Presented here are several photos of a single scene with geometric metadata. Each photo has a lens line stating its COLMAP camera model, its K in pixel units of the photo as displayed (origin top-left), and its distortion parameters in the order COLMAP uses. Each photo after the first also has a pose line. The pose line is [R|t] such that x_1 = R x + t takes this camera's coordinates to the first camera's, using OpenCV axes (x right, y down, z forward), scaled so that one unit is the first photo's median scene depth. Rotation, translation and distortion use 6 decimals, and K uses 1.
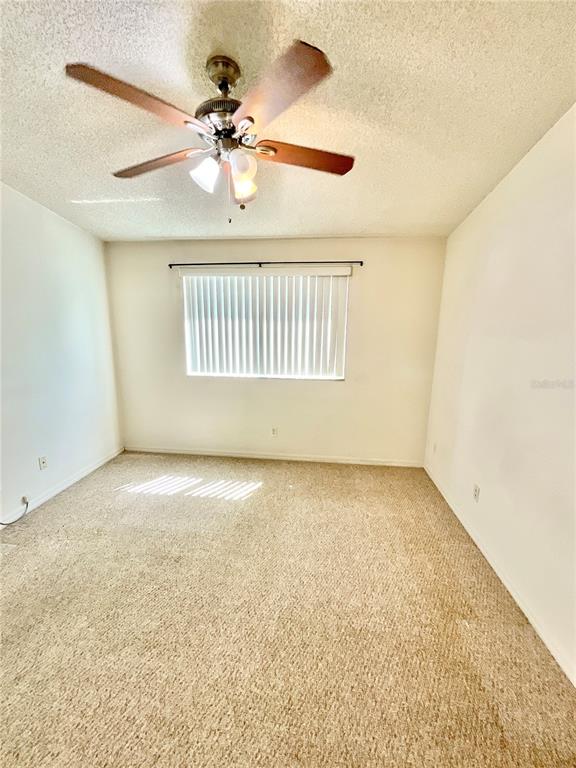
lens RADIAL K [[312.2, 0, 288.8], [0, 312.2, 386.0], [0, 0, 1]] dist [0.002092, -0.001746]
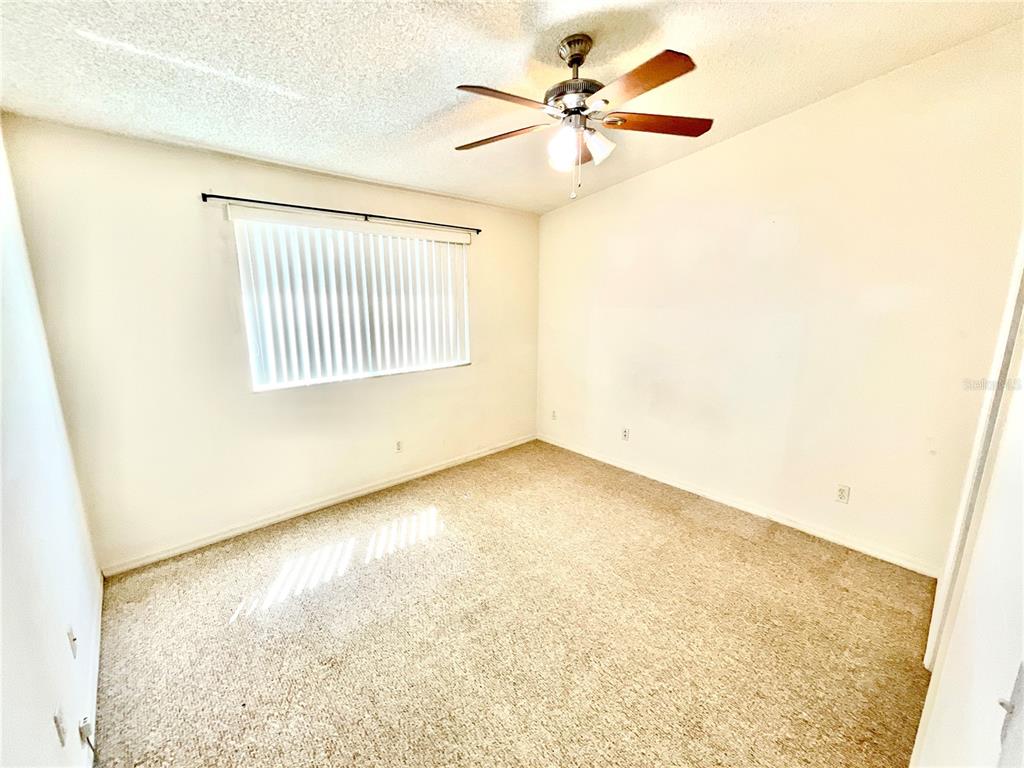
lens RADIAL K [[416.3, 0, 515.9], [0, 416.3, 382.7], [0, 0, 1]] dist [0.002092, -0.001746]
pose [[0.656079, -0.161480, 0.737214, -0.618537], [0.152332, 0.985070, 0.080205, -0.041190], [-0.739159, 0.059680, 0.670882, 0.133527]]
